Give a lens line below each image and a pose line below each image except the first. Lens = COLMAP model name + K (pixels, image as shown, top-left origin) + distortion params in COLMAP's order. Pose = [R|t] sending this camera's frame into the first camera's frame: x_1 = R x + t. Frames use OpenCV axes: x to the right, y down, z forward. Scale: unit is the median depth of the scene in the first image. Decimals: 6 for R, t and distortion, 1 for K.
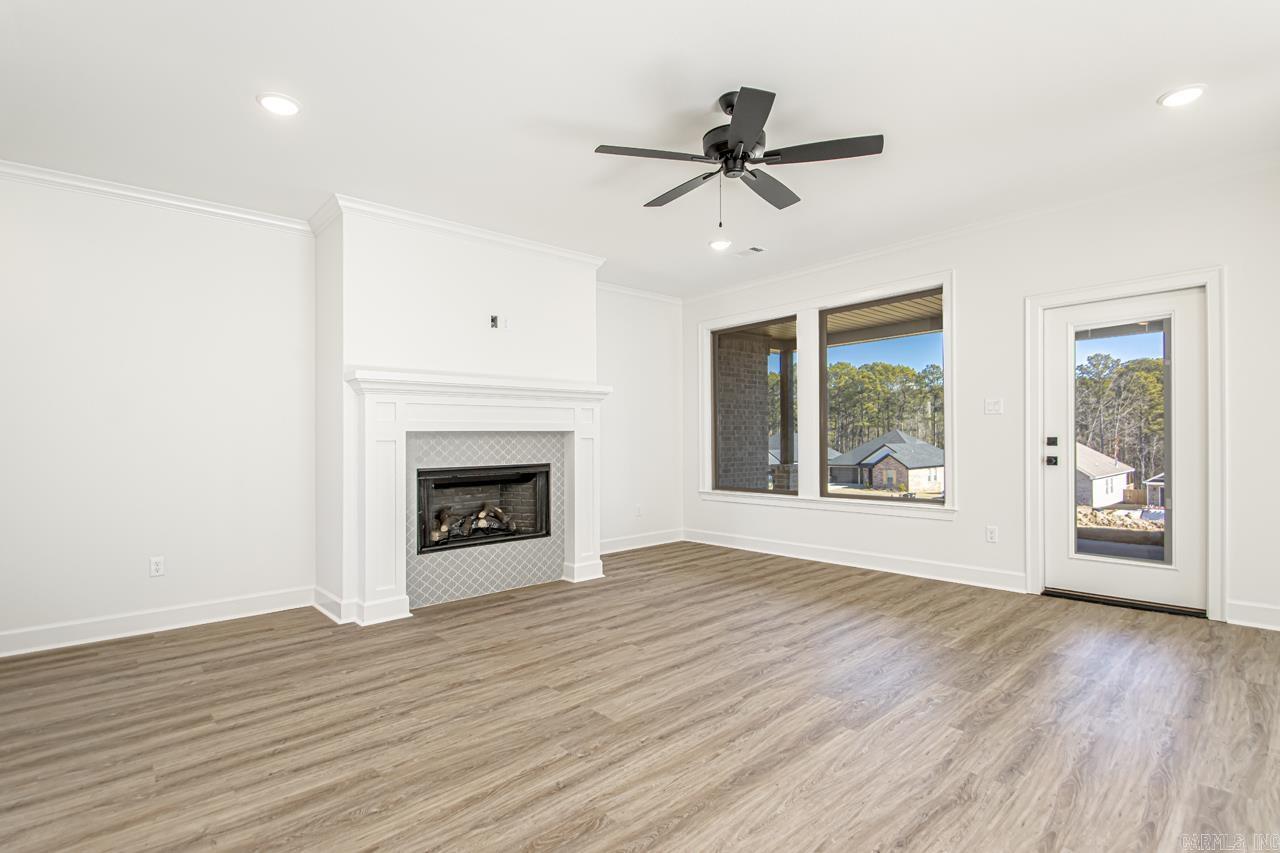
lens RADIAL K [[600.0, 0, 651.5], [0, 600.0, 434.8], [0, 0, 1]] dist [0.021896, -0.022834]
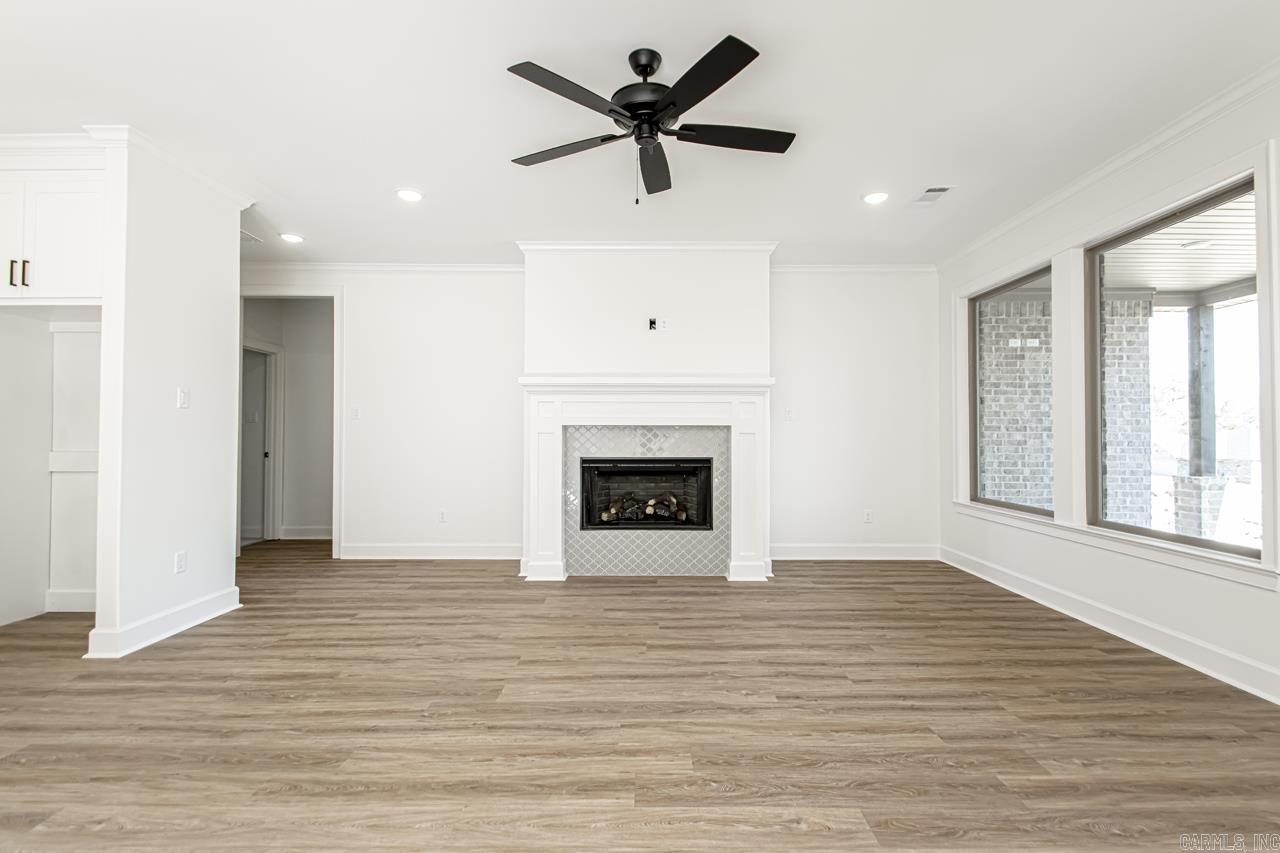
lens RADIAL K [[581.4, 0, 640.0], [0, 581.4, 426.5], [0, 0, 1]] dist [0.025575, -0.014980]
pose [[0.742960, 0.005351, -0.669315, 0.507751], [-0.006160, 0.999980, 0.001156, -0.007120], [0.669308, 0.003264, 0.742978, 0.249906]]
